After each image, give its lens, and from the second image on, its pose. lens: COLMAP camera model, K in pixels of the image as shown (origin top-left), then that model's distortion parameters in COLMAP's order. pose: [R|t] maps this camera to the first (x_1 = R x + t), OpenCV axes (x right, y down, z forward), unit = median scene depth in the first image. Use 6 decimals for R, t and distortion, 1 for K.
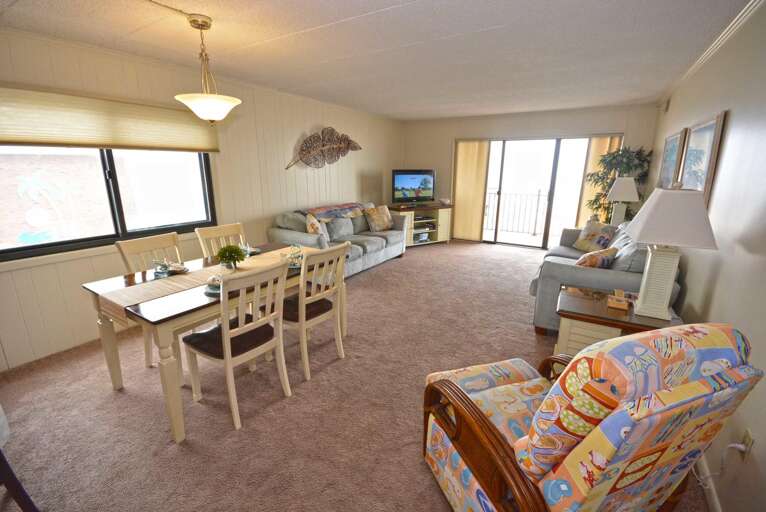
lens RADIAL K [[341.0, 0, 380.7], [0, 341.0, 252.8], [0, 0, 1]] dist [0.025456, -0.018780]
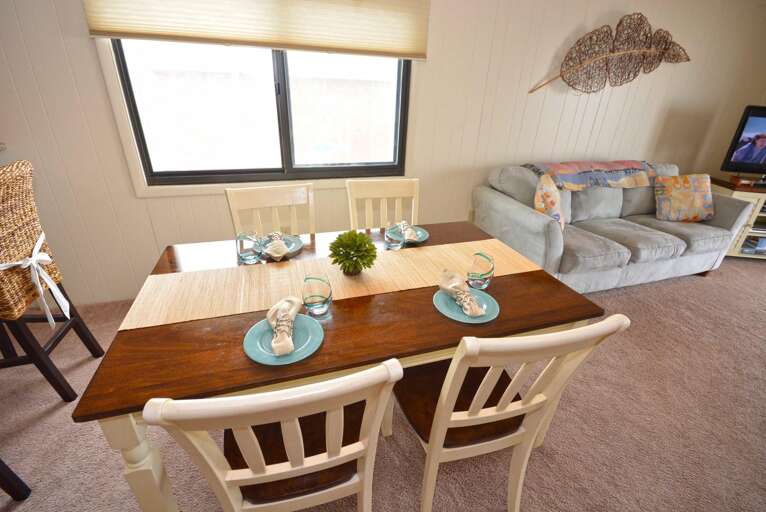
lens RADIAL K [[341.0, 0, 380.7], [0, 341.0, 252.8], [0, 0, 1]] dist [0.025456, -0.018780]
pose [[0.781053, 0.291195, -0.552415, -0.058923], [-0.188508, 0.953298, 0.235983, -0.062016], [0.595333, -0.080181, 0.799468, 0.307741]]
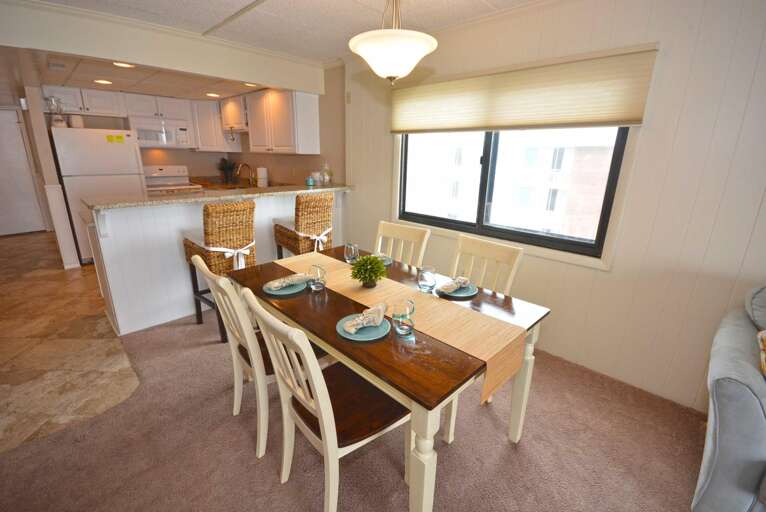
lens RADIAL K [[341.2, 0, 380.8], [0, 341.2, 251.1], [0, 0, 1]] dist [-0.000232, 0.038168]
pose [[-0.213499, 0.266979, -0.939756, 0.115382], [-0.261350, 0.911266, 0.318260, -0.136727], [0.941337, 0.313553, -0.124779, 0.568960]]
